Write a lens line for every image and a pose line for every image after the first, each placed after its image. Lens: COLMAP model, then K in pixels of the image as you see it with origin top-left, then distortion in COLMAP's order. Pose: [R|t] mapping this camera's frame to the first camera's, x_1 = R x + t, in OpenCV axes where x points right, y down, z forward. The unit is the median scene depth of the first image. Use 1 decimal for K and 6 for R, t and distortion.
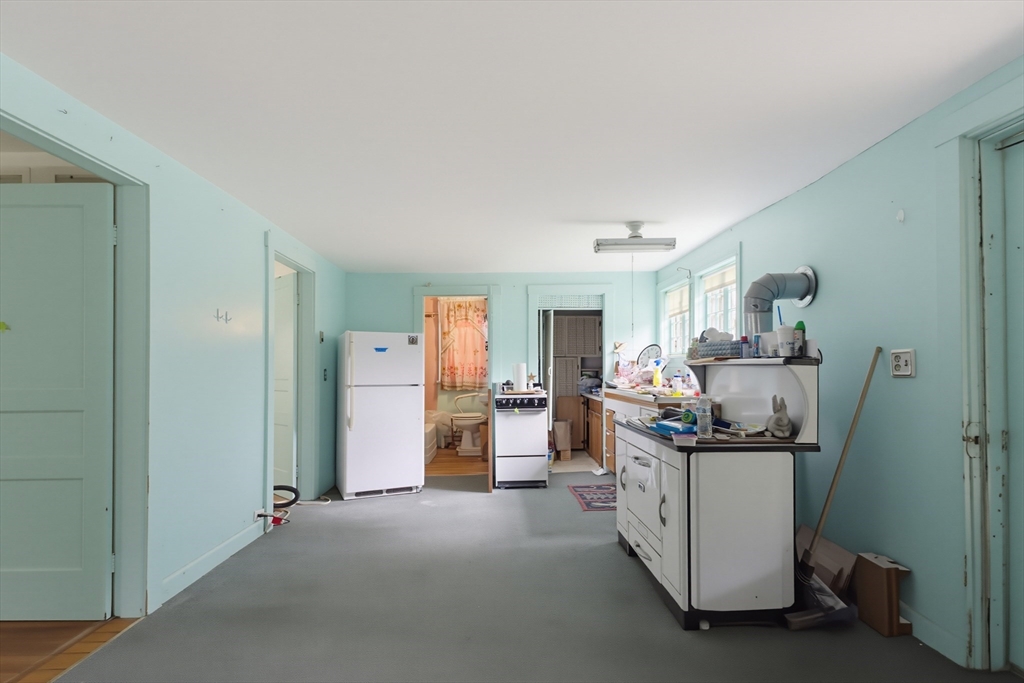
lens RADIAL K [[494.7, 0, 510.2], [0, 494.7, 355.9], [0, 0, 1]] dist [0.000642, 0.000026]
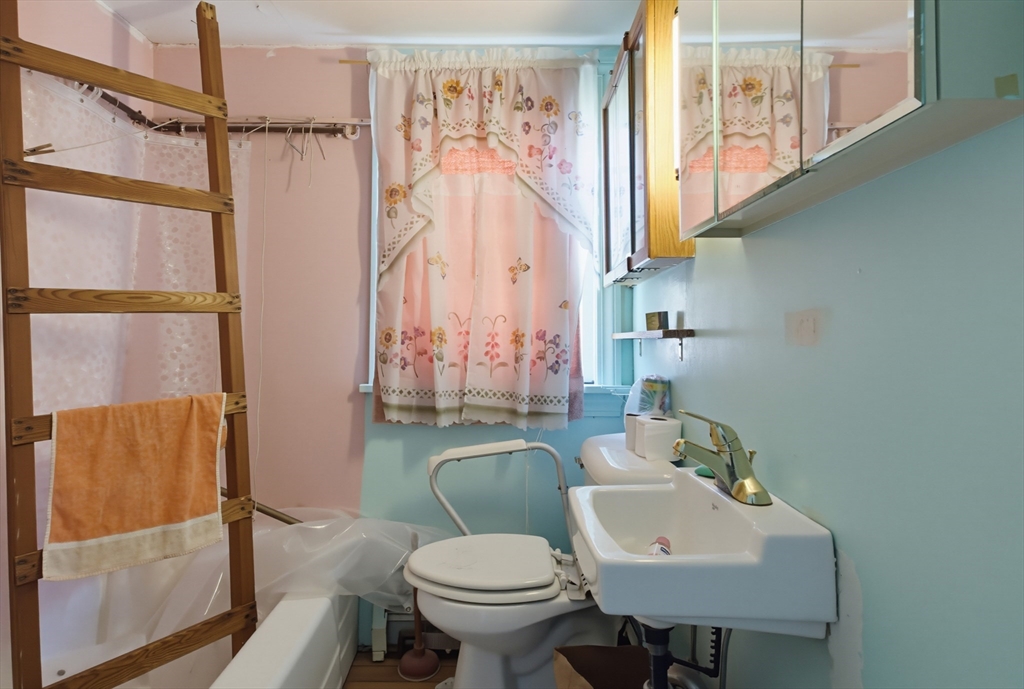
lens RADIAL K [[500.8, 0, 512.0], [0, 500.8, 344.5], [0, 0, 1]] dist [0.008240, -0.000401]
pose [[0.999707, 0.013888, -0.019822, -0.086938], [-0.013410, 0.999621, 0.024045, 0.029789], [0.020148, -0.023772, 0.999514, 0.972179]]
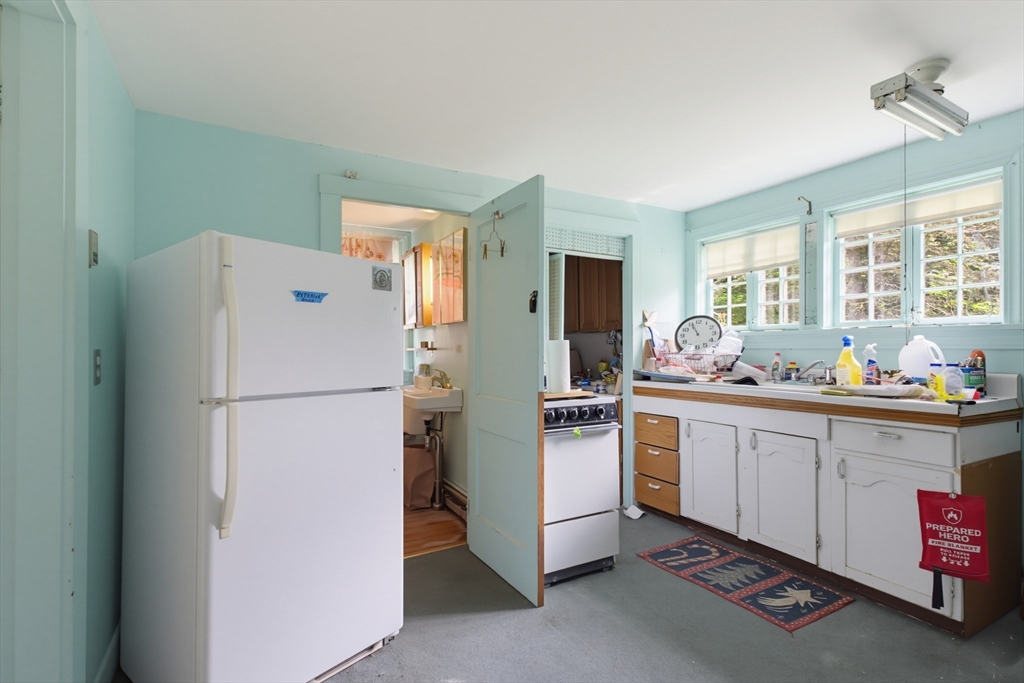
lens RADIAL K [[486.7, 0, 512.0], [0, 486.7, 341.5], [0, 0, 1]] dist [0.004805, 0.000275]
pose [[0.887574, 0.012273, 0.460501, -0.243577], [-0.014839, 0.999888, 0.001954, 0.014650], [-0.460426, -0.008568, 0.887657, 0.503258]]
